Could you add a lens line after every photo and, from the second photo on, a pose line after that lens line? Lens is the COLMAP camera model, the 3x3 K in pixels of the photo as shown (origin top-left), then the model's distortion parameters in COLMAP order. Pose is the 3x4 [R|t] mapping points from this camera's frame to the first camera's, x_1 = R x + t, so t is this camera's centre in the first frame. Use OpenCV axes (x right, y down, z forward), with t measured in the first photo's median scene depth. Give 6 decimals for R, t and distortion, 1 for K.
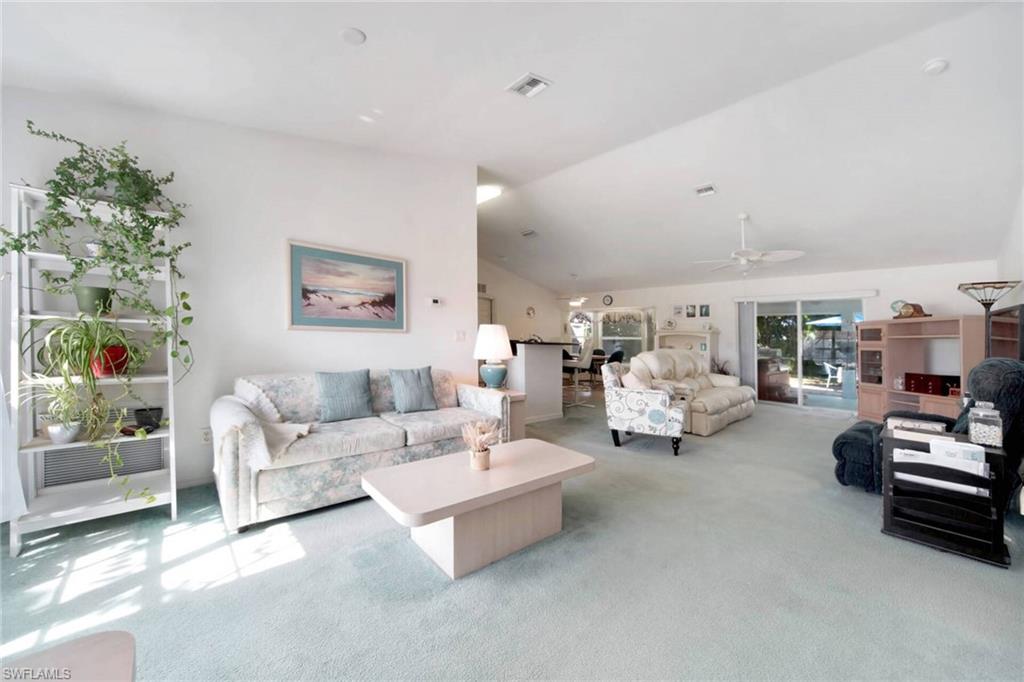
lens RADIAL K [[363.0, 0, 520.6], [0, 363.0, 335.5], [0, 0, 1]] dist [-0.000248, 0.000912]
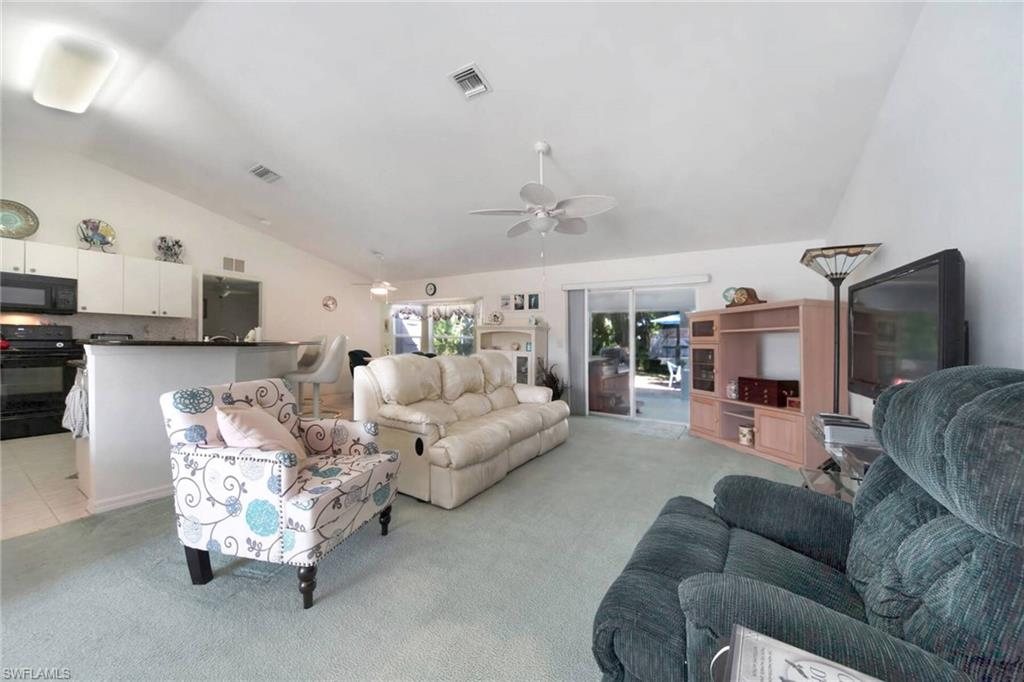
lens RADIAL K [[363.0, 0, 505.2], [0, 363.0, 340.4], [0, 0, 1]] dist [-0.000248, 0.000912]
pose [[0.966744, -0.007202, 0.255645, 0.370260], [0.004855, 0.999940, 0.009810, 0.014505], [-0.255701, -0.008242, 0.966721, 0.368968]]
